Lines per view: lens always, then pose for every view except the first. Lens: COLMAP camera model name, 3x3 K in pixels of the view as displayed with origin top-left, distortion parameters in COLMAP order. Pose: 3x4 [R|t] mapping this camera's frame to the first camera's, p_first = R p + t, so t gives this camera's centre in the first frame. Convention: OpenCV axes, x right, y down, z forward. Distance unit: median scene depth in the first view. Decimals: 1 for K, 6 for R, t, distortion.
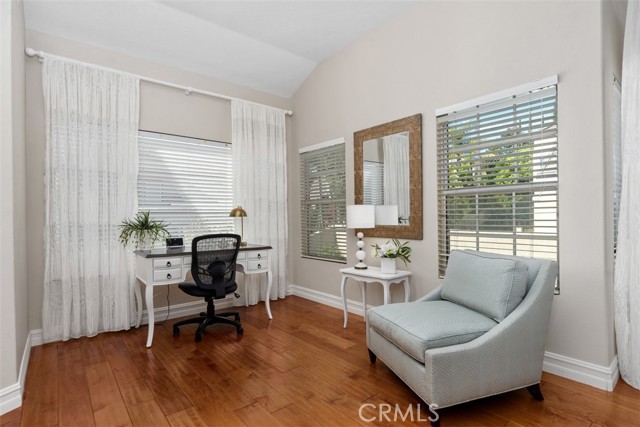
lens RADIAL K [[321.2, 0, 319.9], [0, 321.2, 212.7], [0, 0, 1]] dist [-0.013916, 0.000025]
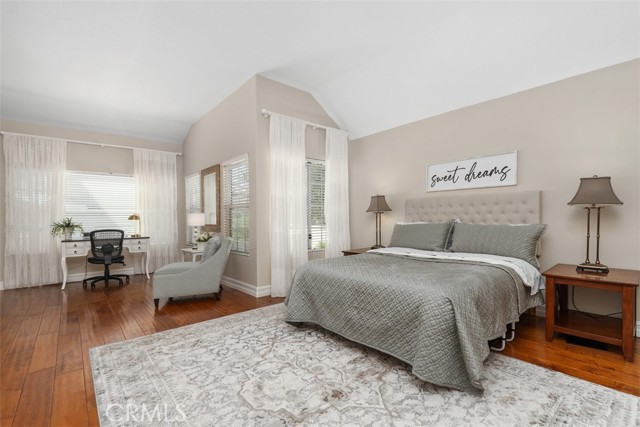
lens RADIAL K [[289.9, 0, 317.6], [0, 289.9, 215.8], [0, 0, 1]] dist [0.005372, 0.000199]
pose [[0.999775, -0.004918, 0.020643, 0.818553], [0.004942, 0.999987, -0.001114, -0.004348], [-0.020637, 0.001216, 0.999786, -0.657416]]
